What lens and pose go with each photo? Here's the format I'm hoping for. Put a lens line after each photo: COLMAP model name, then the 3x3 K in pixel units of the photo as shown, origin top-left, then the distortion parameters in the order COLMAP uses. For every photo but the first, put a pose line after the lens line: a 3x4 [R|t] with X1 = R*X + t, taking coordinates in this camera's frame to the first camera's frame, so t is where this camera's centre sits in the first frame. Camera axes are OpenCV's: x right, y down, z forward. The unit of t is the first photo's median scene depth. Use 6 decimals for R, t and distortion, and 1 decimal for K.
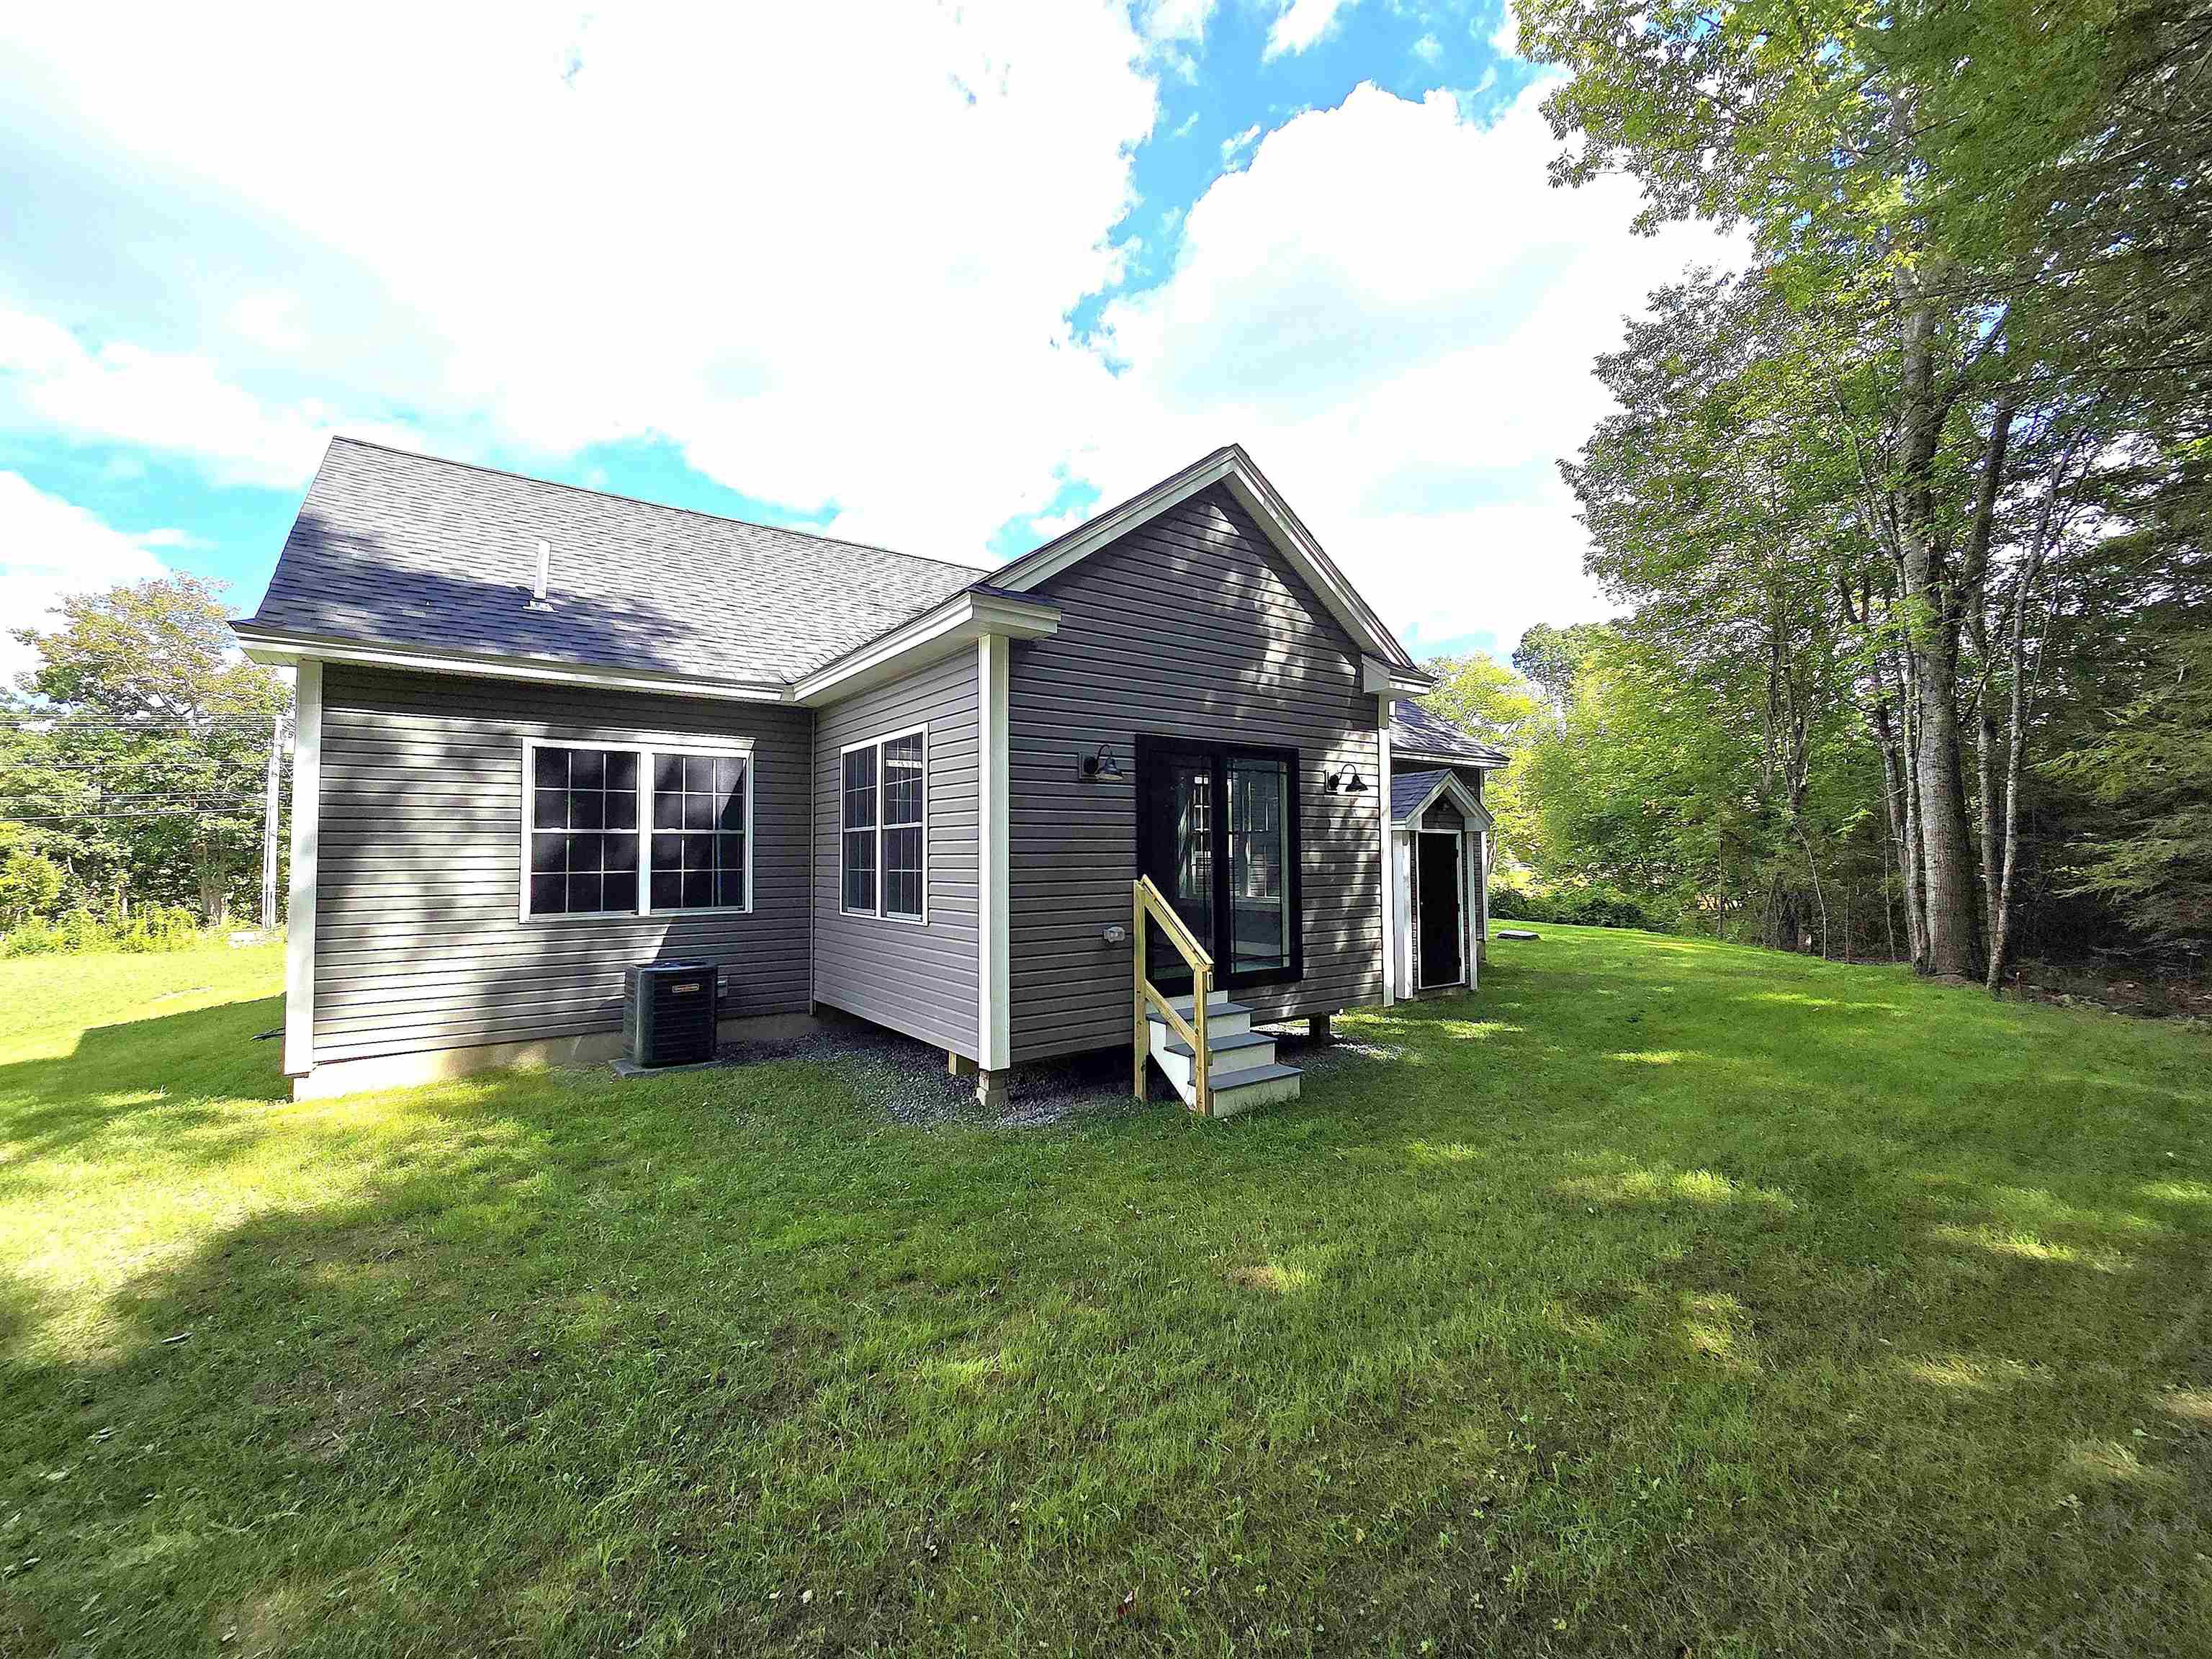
lens RADIAL K [[886.3, 0, 1109.5], [0, 886.3, 817.9], [0, 0, 1]] dist [0.017102, 0.000072]
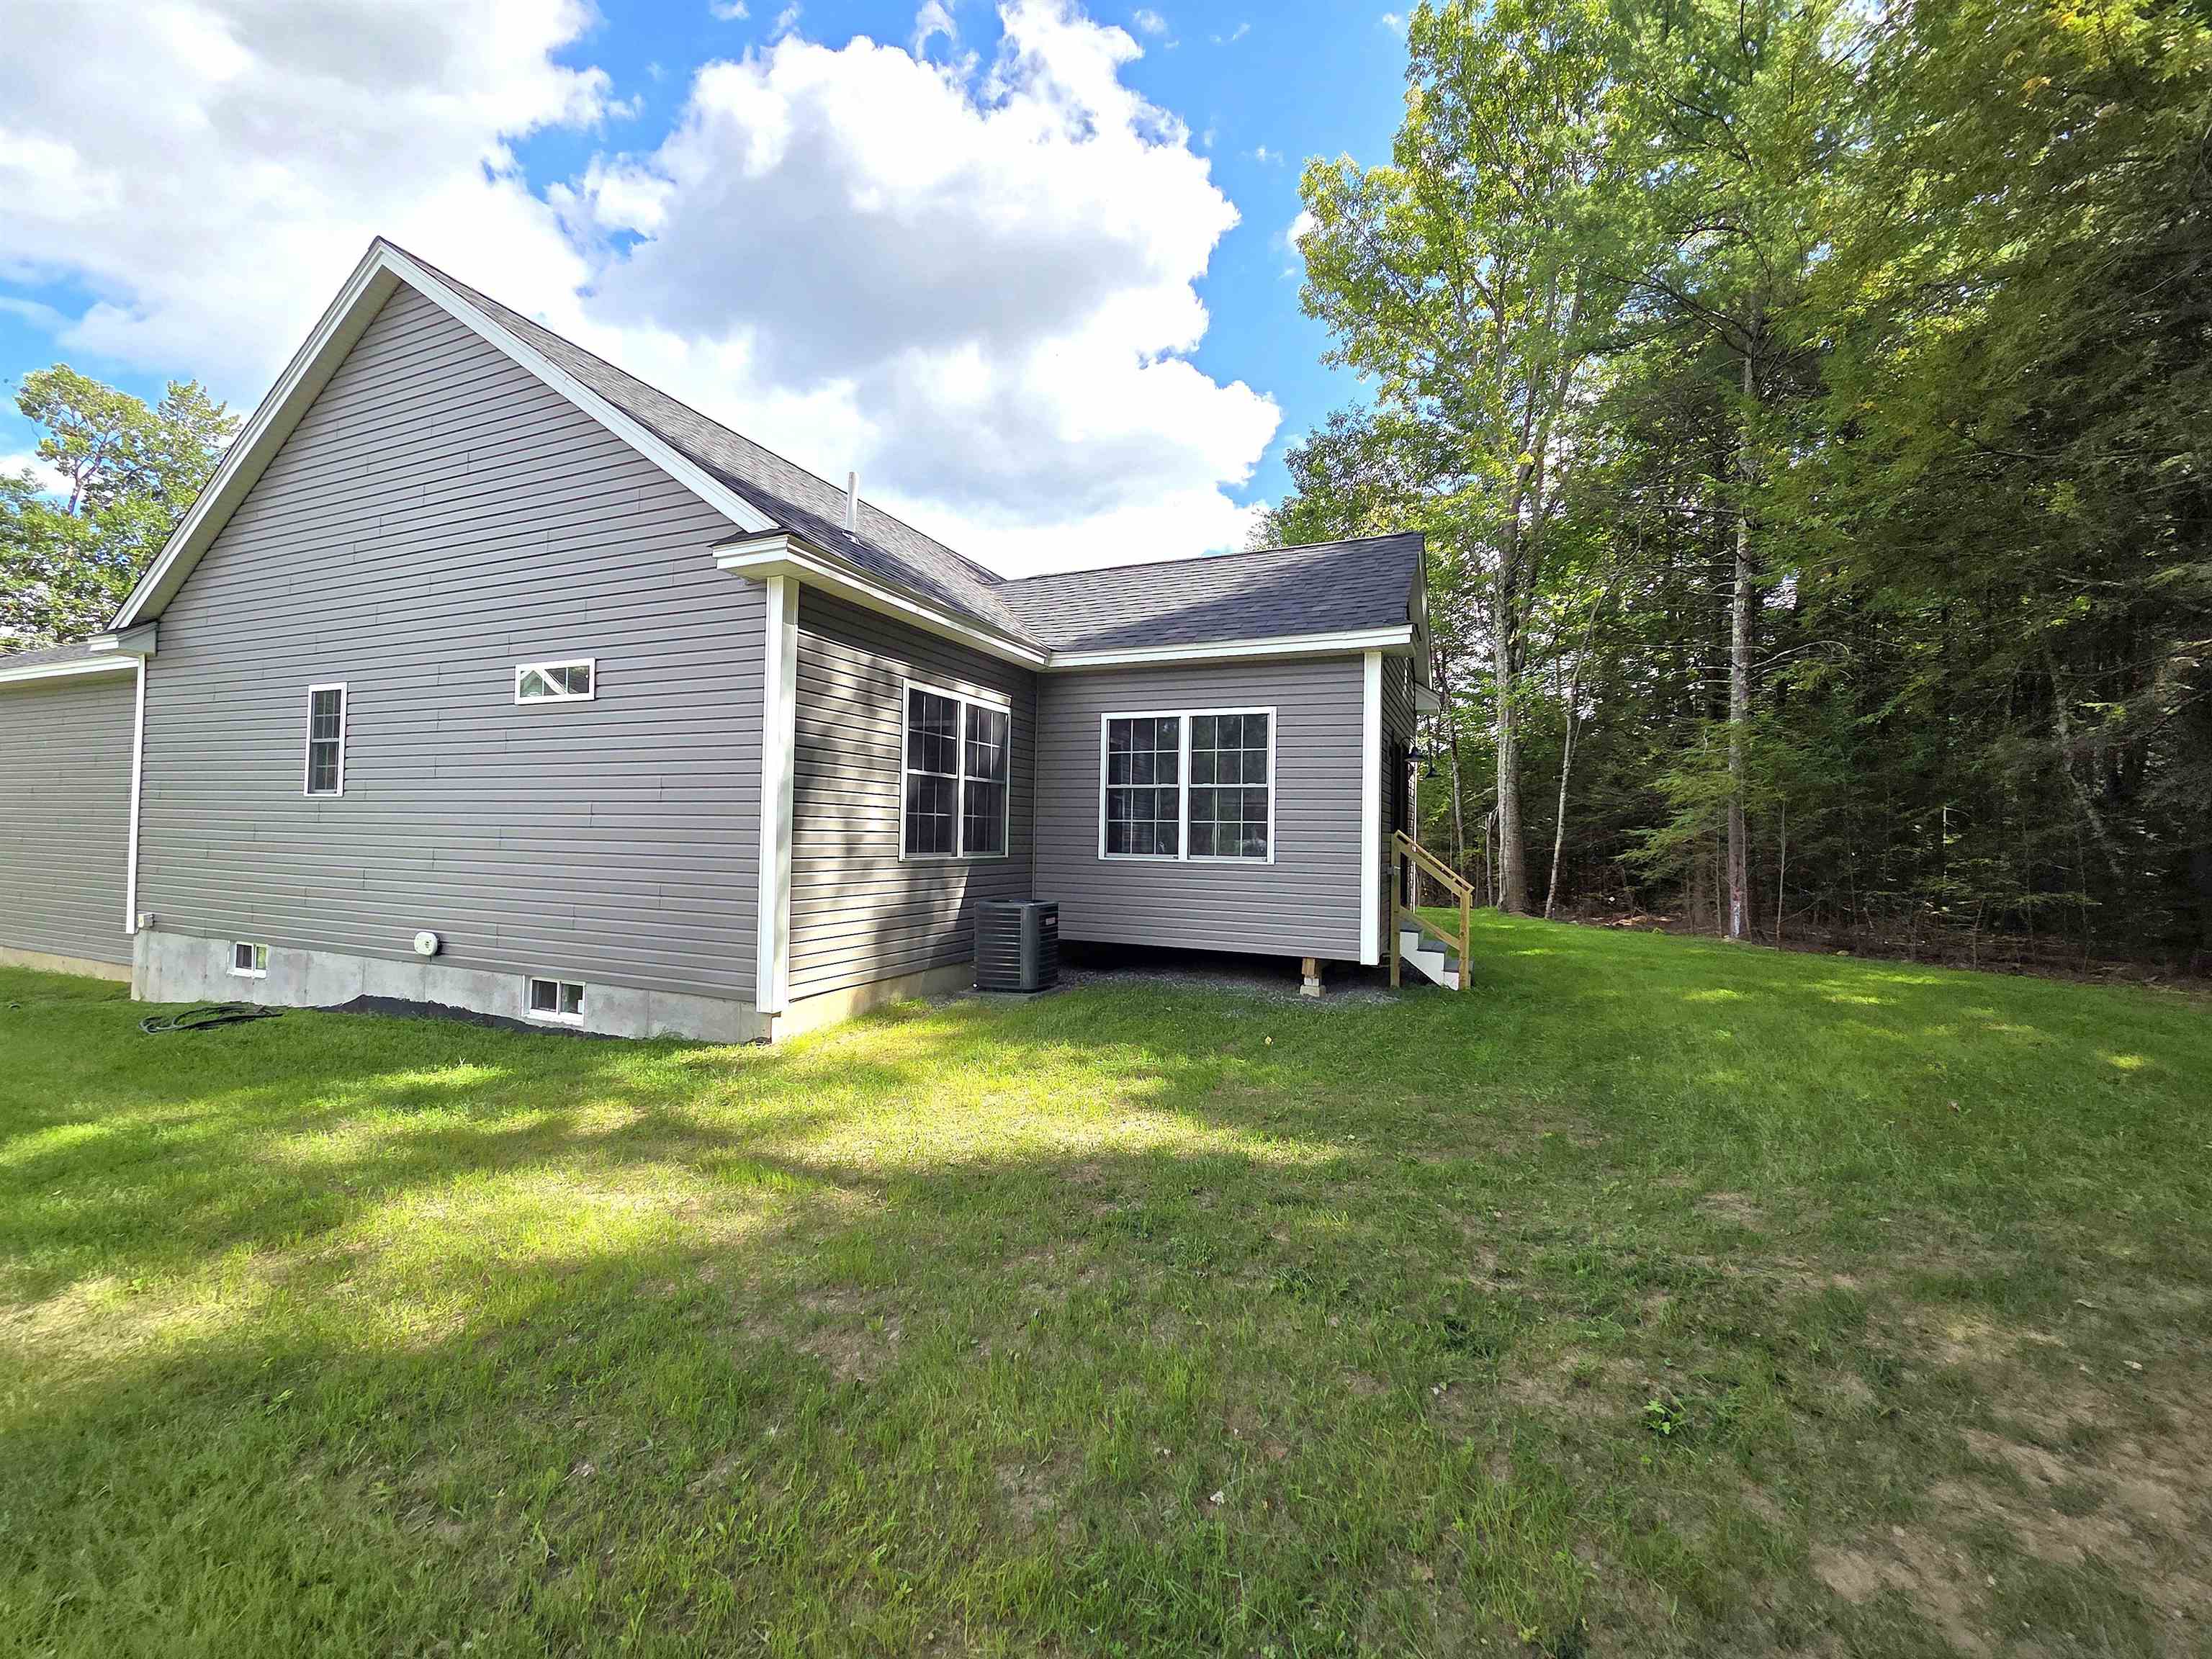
lens RADIAL K [[886.3, 0, 1109.5], [0, 886.3, 817.9], [0, 0, 1]] dist [0.017102, 0.000072]
pose [[0.860645, 0.034910, 0.508007, -1.124769], [-0.047161, 0.998824, 0.011260, 0.053320], [-0.507016, -0.033649, 0.861279, 0.021739]]
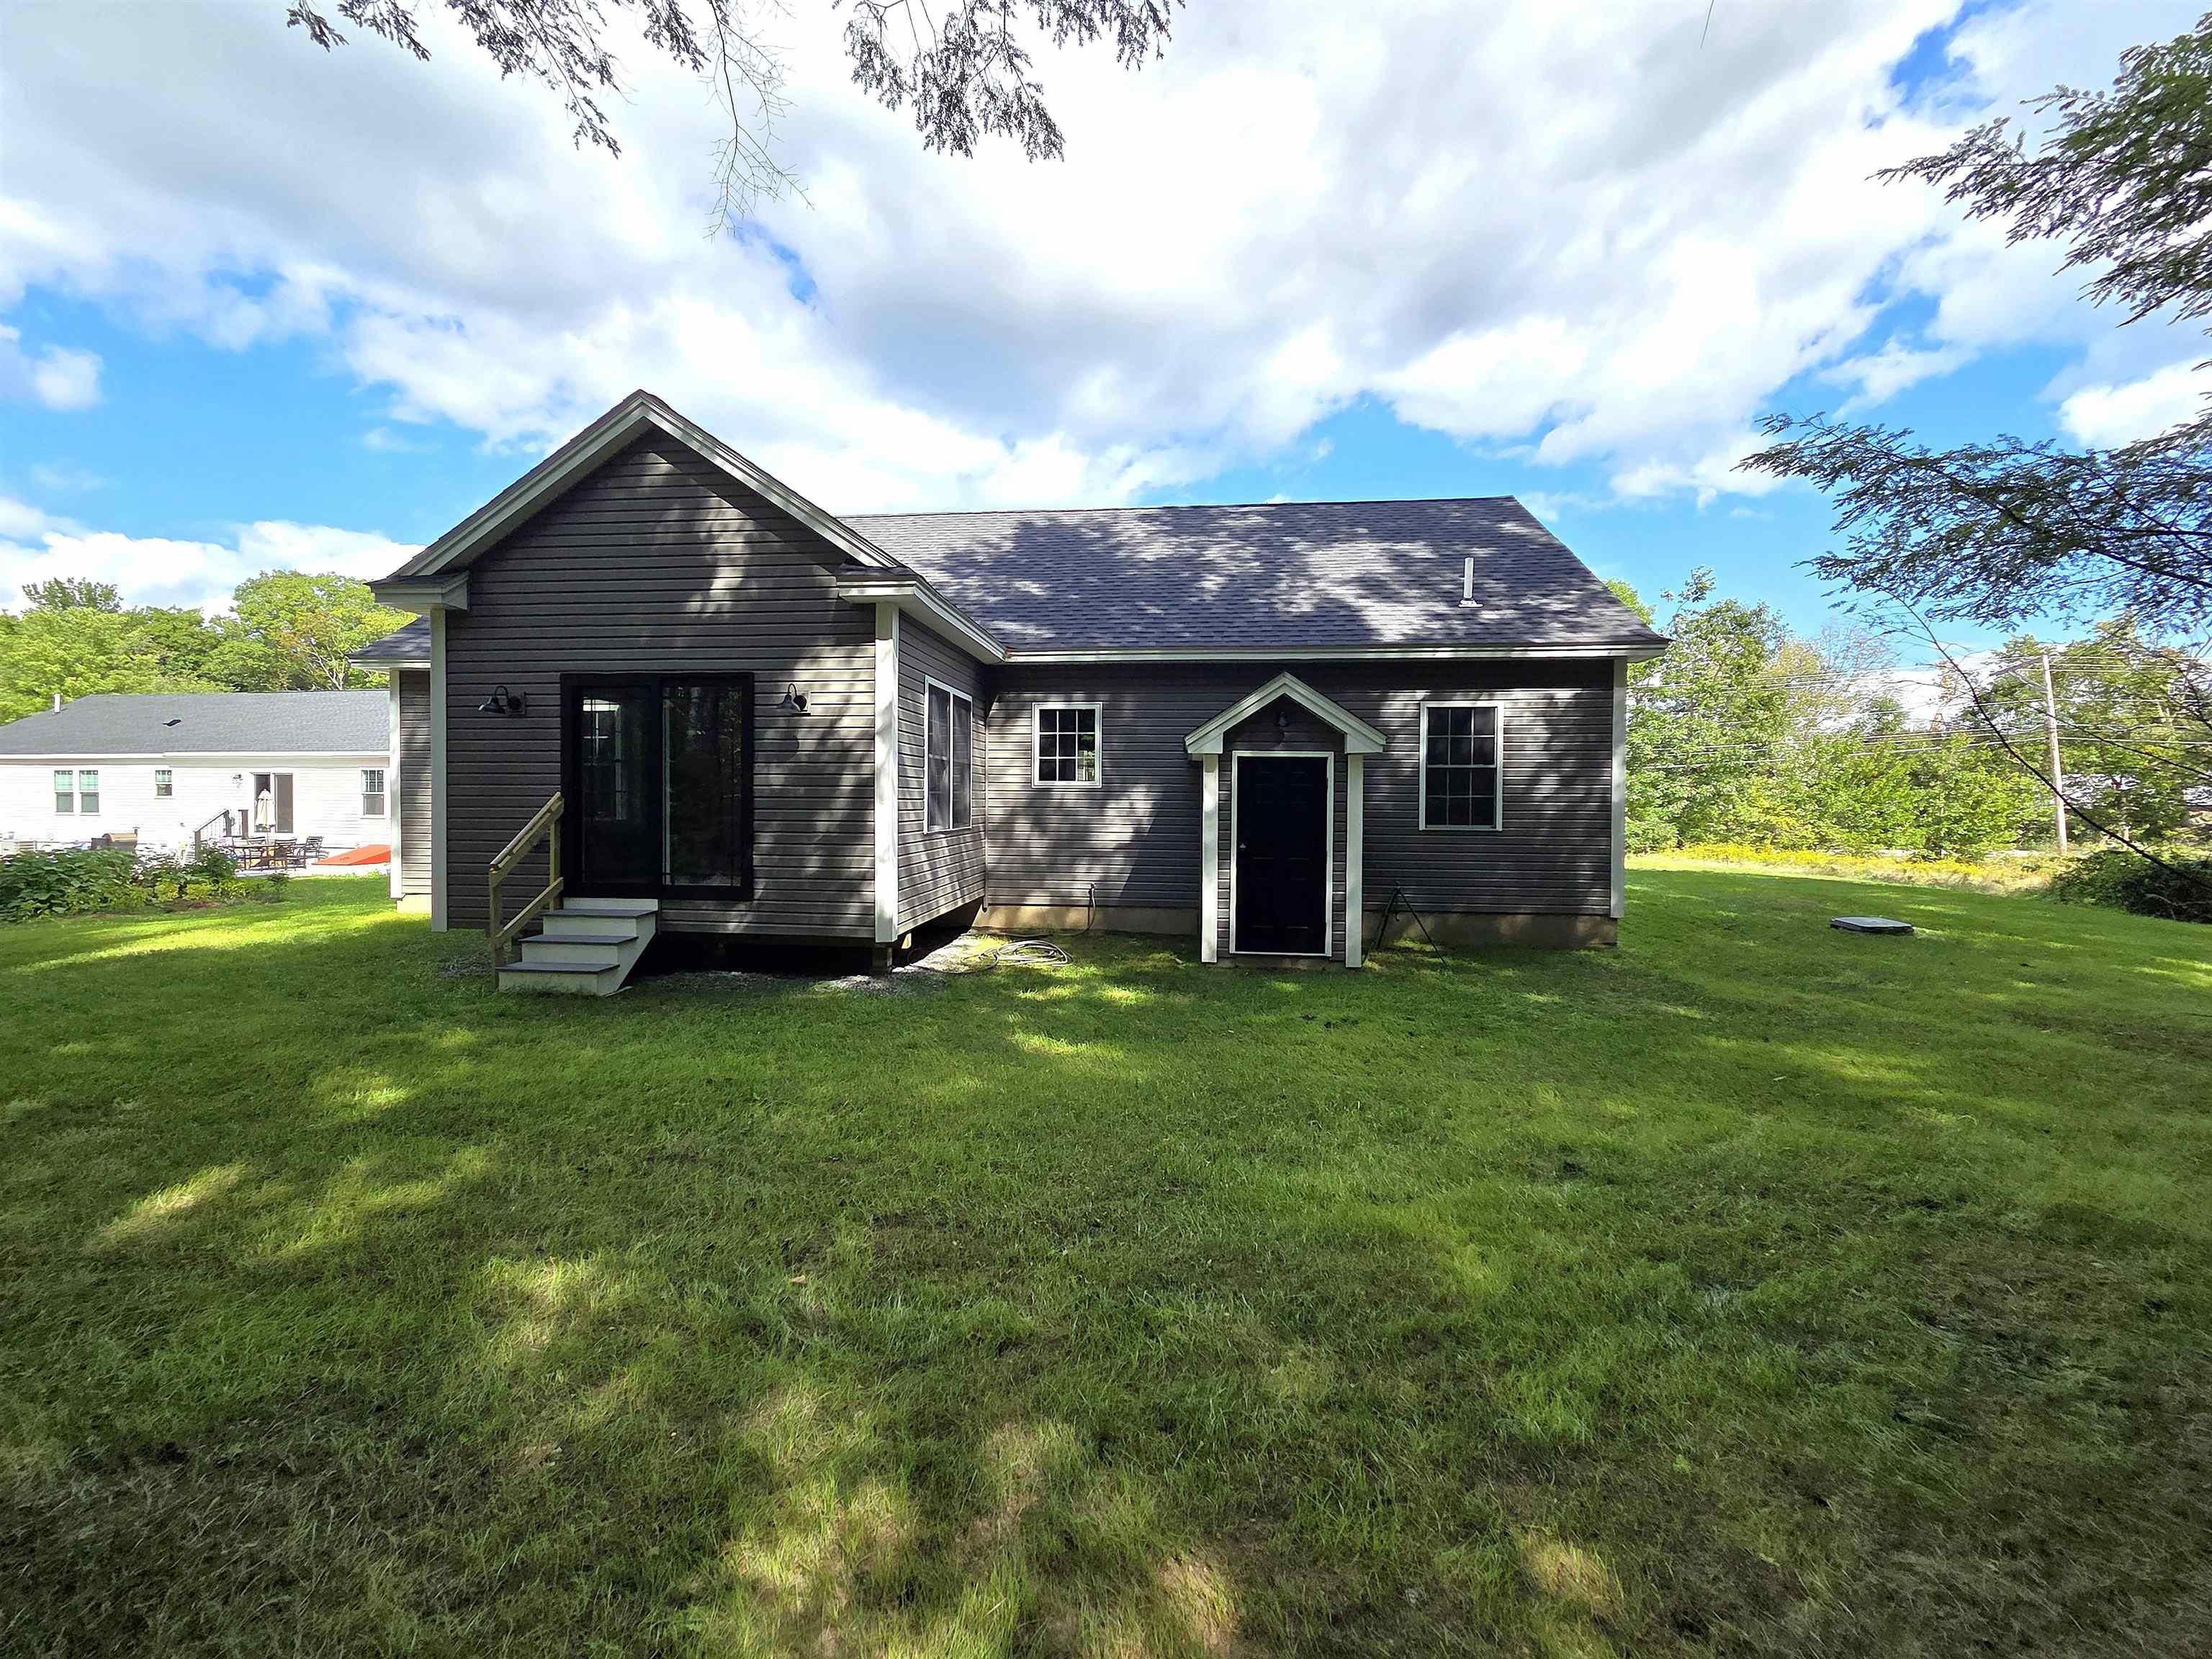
lens RADIAL K [[886.3, 0, 1109.5], [0, 886.3, 817.9], [0, 0, 1]] dist [0.017102, 0.000072]
pose [[0.739873, 0.025065, -0.672279, 0.682497], [0.017002, 0.998290, 0.055931, 0.021861], [0.672532, -0.052812, 0.738182, 0.296134]]
